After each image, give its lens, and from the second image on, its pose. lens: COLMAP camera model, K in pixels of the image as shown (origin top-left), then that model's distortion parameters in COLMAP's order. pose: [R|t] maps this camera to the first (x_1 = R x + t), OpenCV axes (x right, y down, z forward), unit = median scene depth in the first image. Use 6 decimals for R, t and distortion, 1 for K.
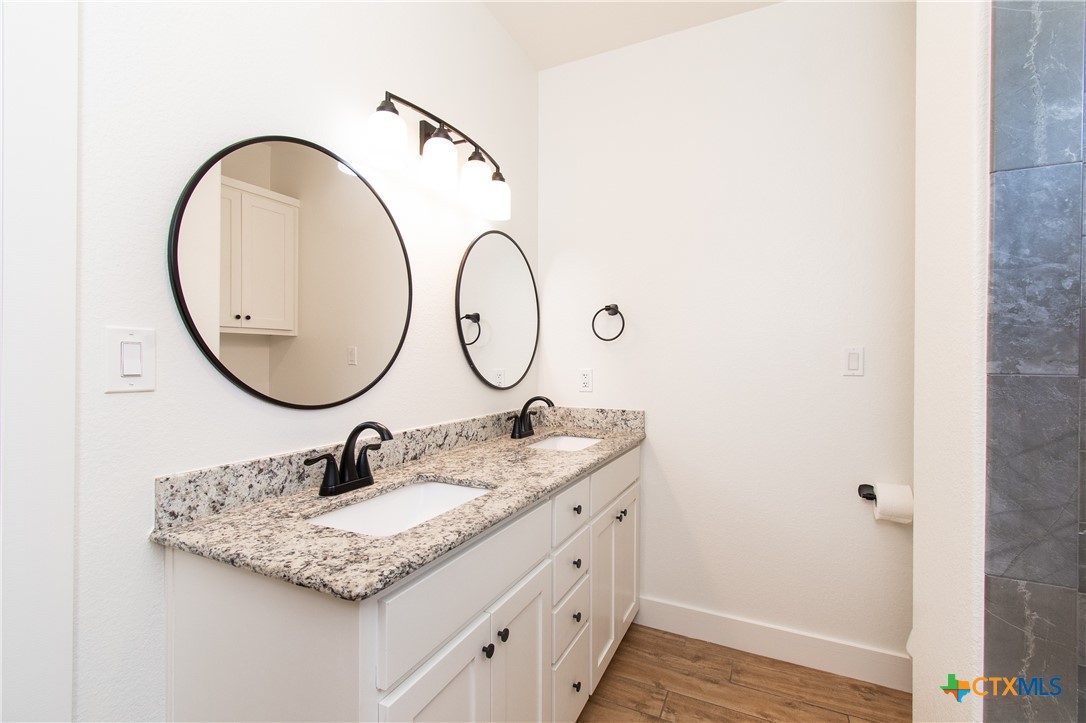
lens RADIAL K [[488.5, 0, 548.7], [0, 488.5, 356.5], [0, 0, 1]] dist [0.000955, -0.000826]
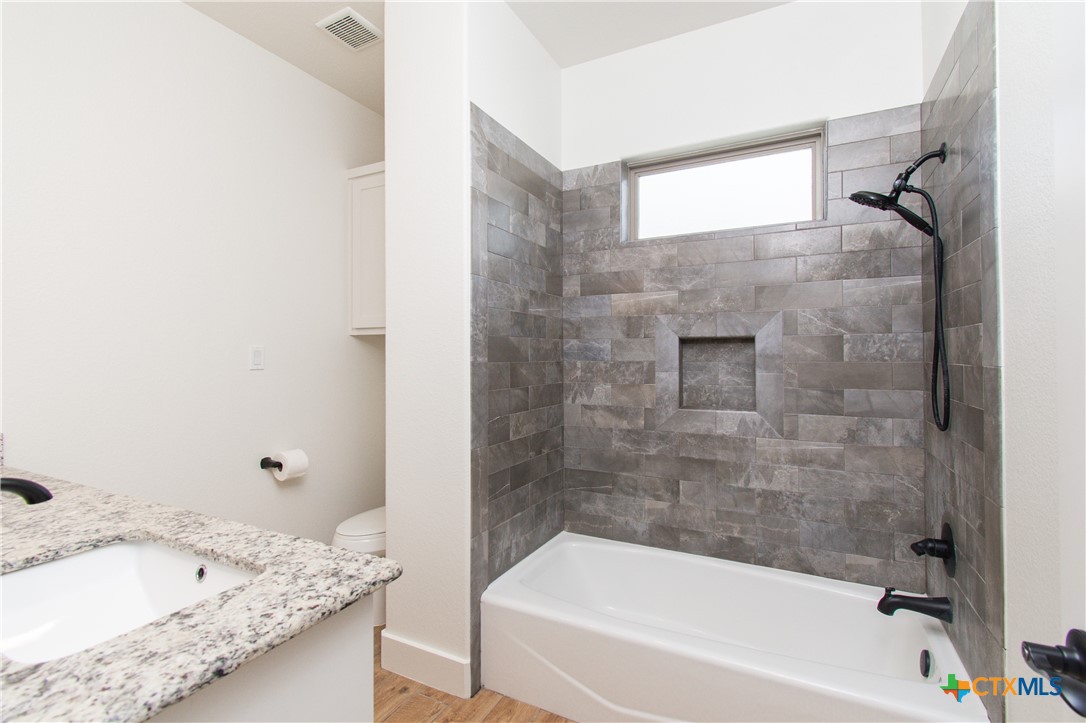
lens RADIAL K [[488.5, 0, 548.7], [0, 488.5, 356.5], [0, 0, 1]] dist [0.000955, -0.000826]
pose [[0.033303, -0.012780, 0.999364, -1.284997], [0.002638, 0.999916, 0.012700, -0.016142], [-0.999442, 0.002213, 0.033334, 0.527958]]
